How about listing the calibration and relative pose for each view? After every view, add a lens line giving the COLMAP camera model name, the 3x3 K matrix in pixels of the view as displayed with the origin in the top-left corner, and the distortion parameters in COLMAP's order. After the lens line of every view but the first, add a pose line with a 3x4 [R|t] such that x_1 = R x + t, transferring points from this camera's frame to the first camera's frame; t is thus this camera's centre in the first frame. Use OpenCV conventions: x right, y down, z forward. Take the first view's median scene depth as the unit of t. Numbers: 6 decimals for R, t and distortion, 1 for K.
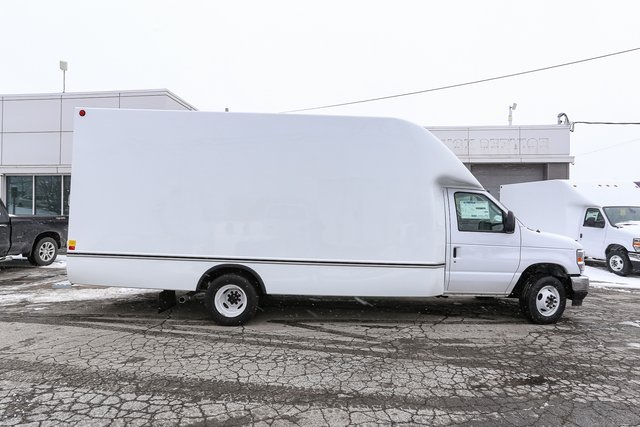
lens RADIAL K [[358.1, 0, 320.0], [0, 358.1, 213.5], [0, 0, 1]] dist [-0.039713, 0.027014]
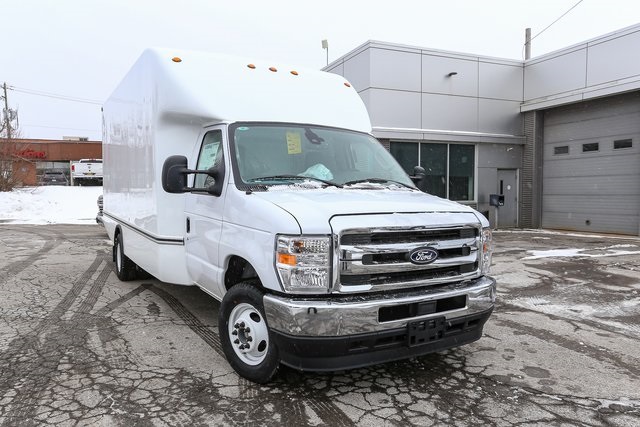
lens RADIAL K [[466.1, 0, 315.0], [0, 466.1, 223.8], [0, 0, 1]] dist [-0.008861, 0.003105]
pose [[0.500585, 0.044195, -0.864558, 1.503466], [0.015091, 0.998099, 0.059759, 0.070253], [0.865556, -0.042961, 0.498966, 0.924611]]
